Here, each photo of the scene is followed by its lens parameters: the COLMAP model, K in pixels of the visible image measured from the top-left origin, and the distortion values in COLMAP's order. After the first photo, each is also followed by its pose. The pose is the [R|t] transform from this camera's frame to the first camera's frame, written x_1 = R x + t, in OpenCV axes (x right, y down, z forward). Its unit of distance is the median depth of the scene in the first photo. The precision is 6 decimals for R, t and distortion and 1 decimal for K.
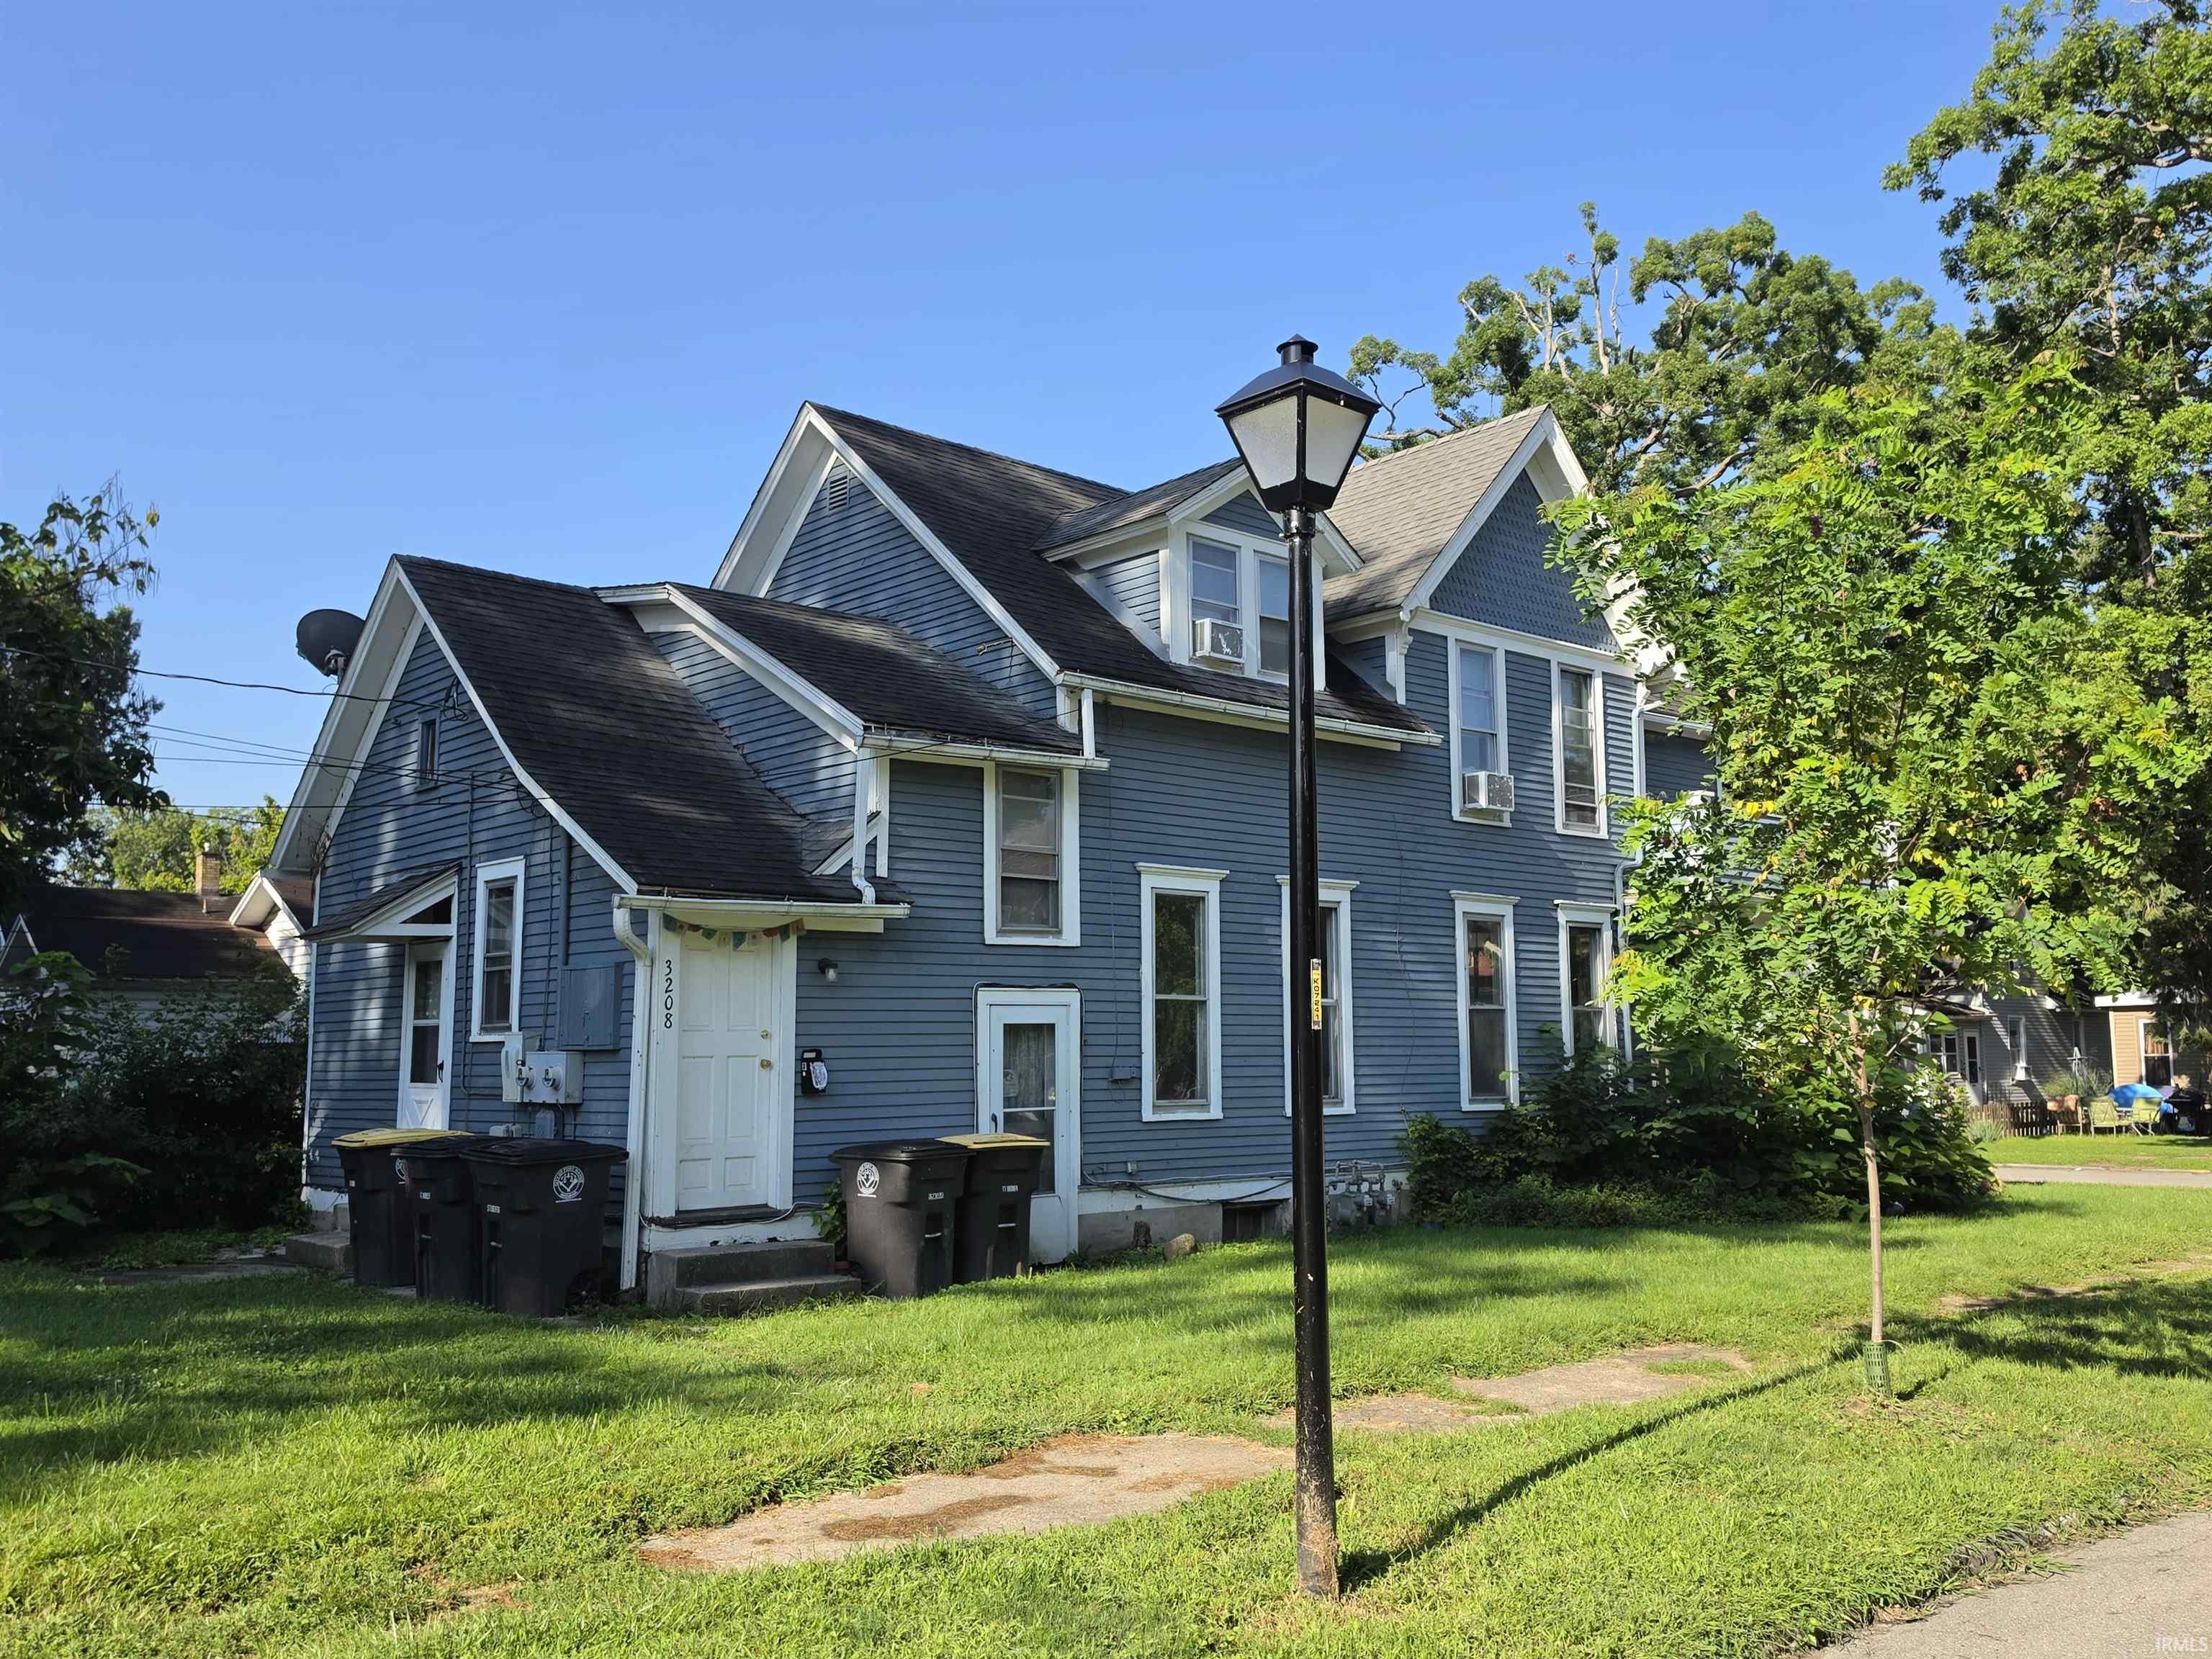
lens RADIAL K [[1868.2, 0, 1103.5], [0, 1868.2, 845.9], [0, 0, 1]] dist [0.098188, -0.136599]
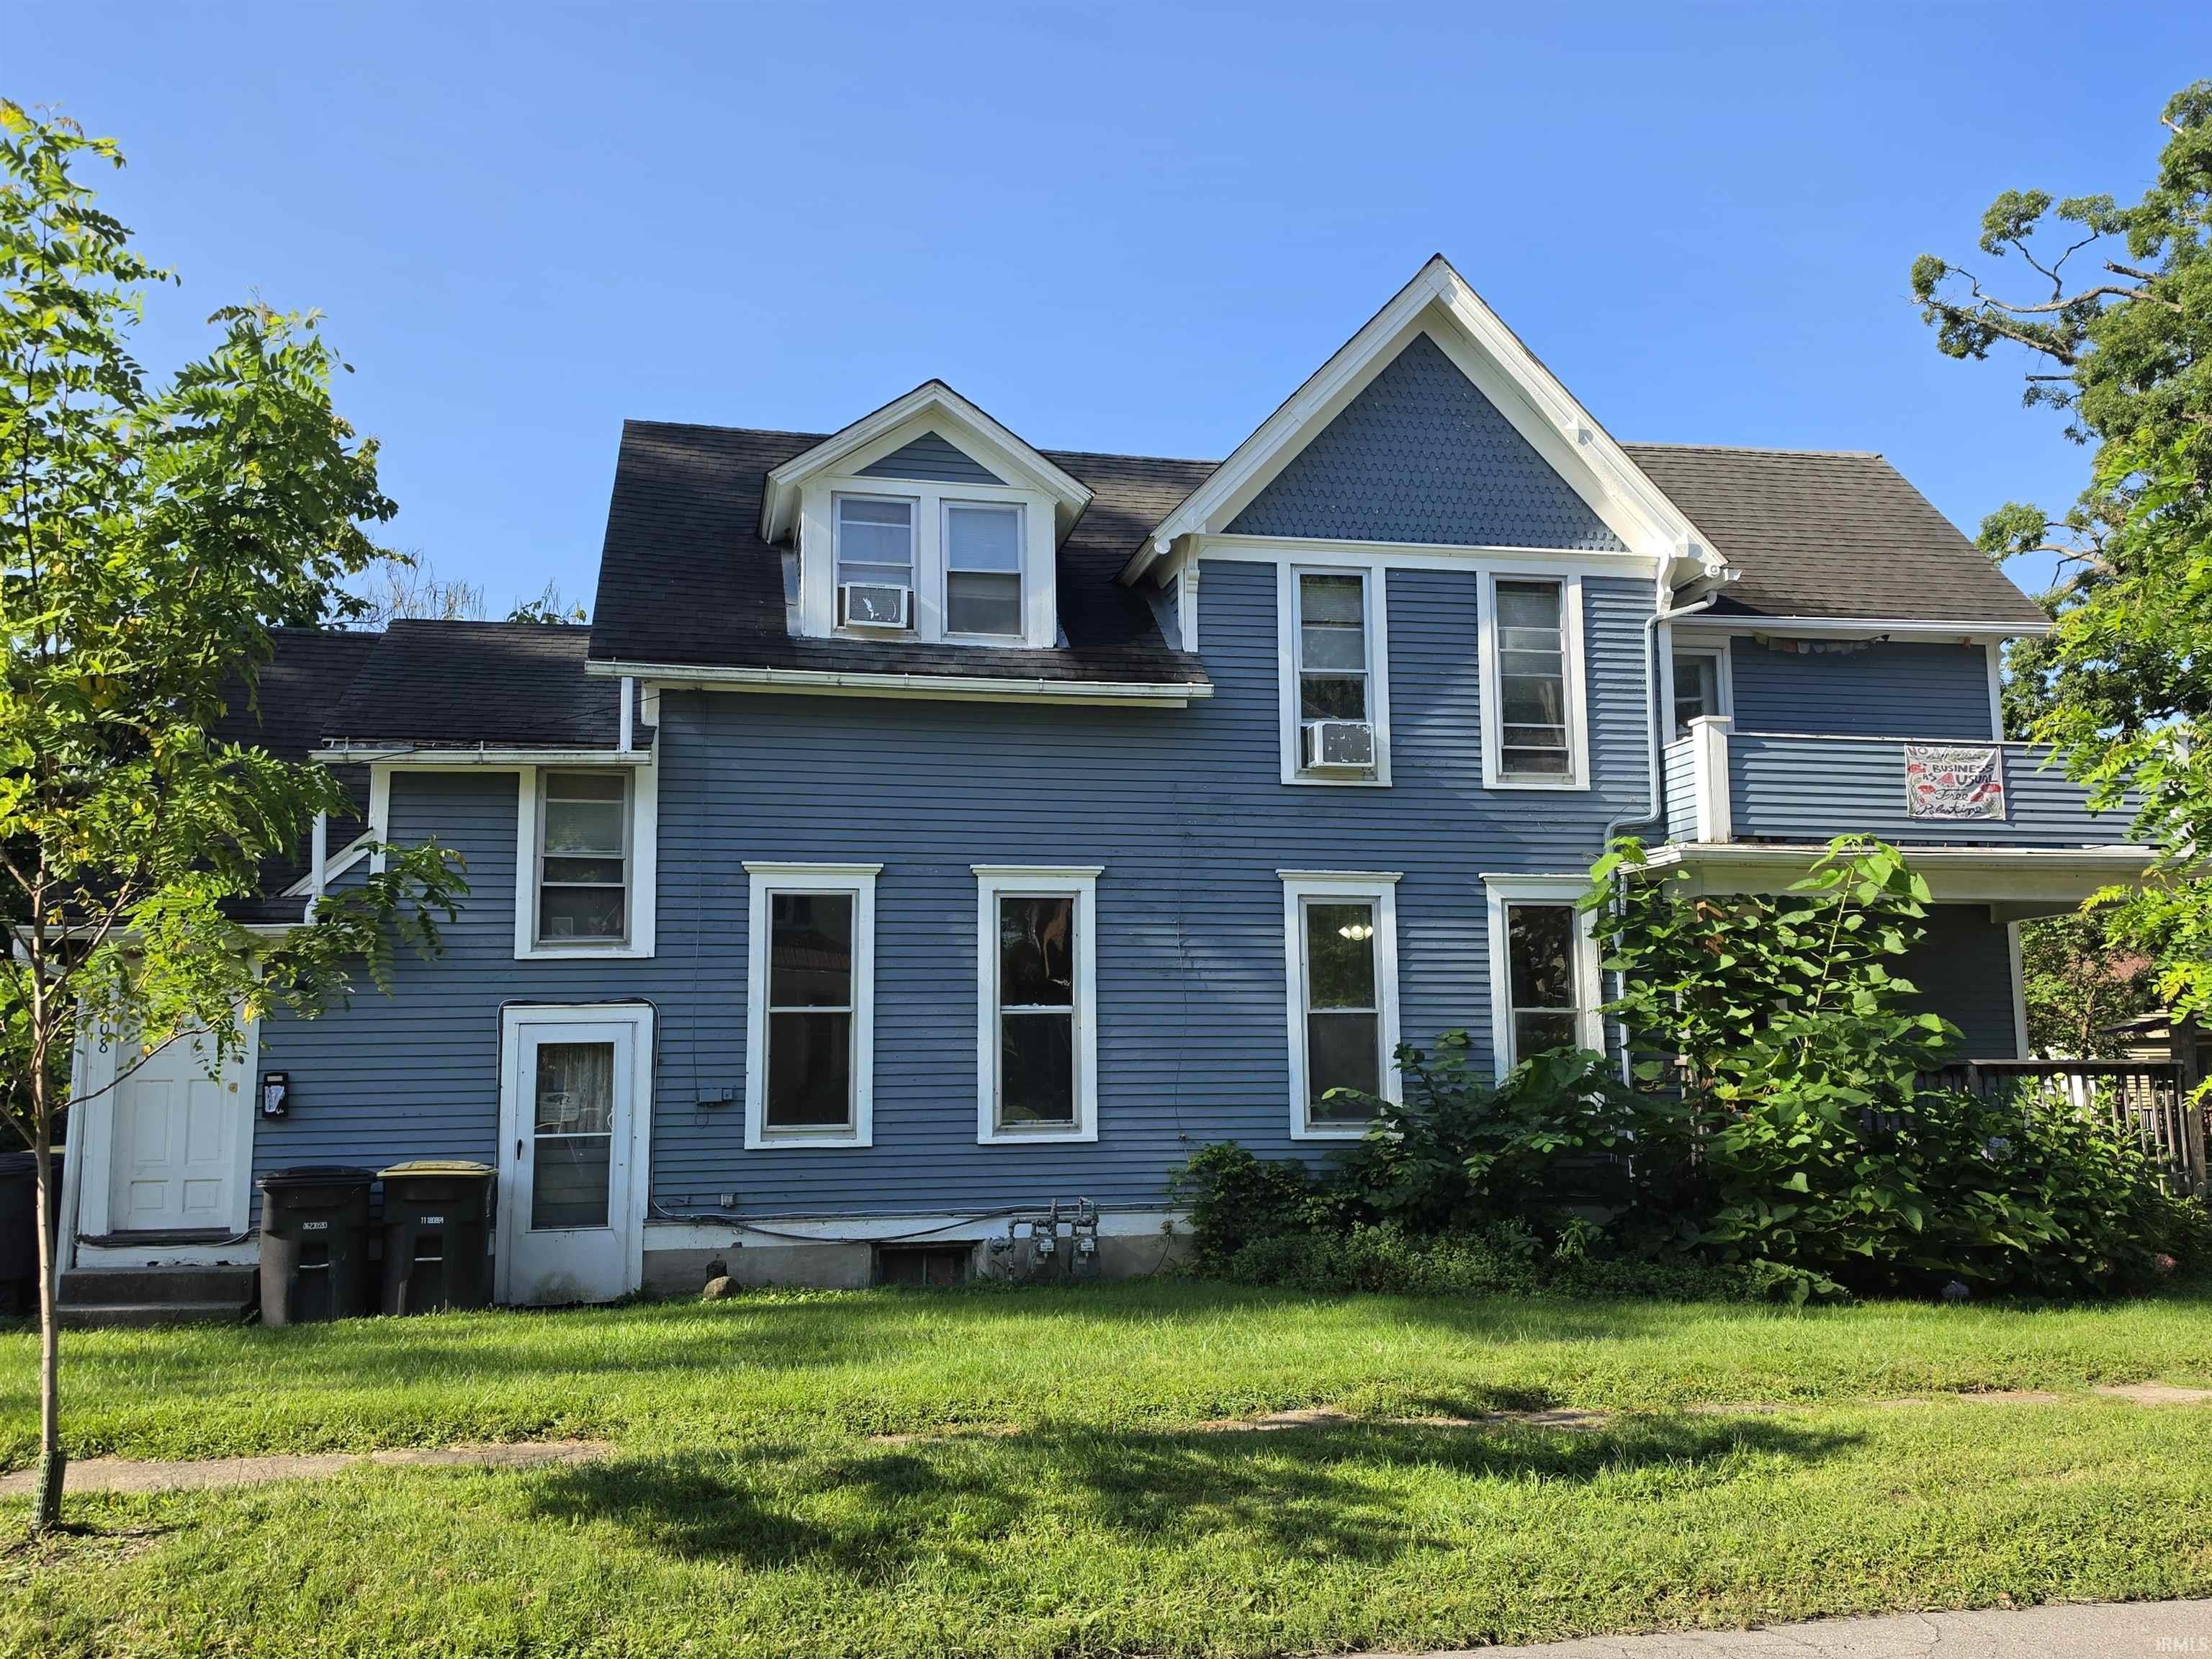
lens RADIAL K [[1868.2, 0, 1102.8], [0, 1868.2, 833.8], [0, 0, 1]] dist [0.098188, -0.136599]
pose [[0.864475, -0.071131, -0.497618, 0.605034], [0.061184, 0.997467, -0.036289, 0.037876], [0.498938, 0.000925, 0.866637, 0.290157]]
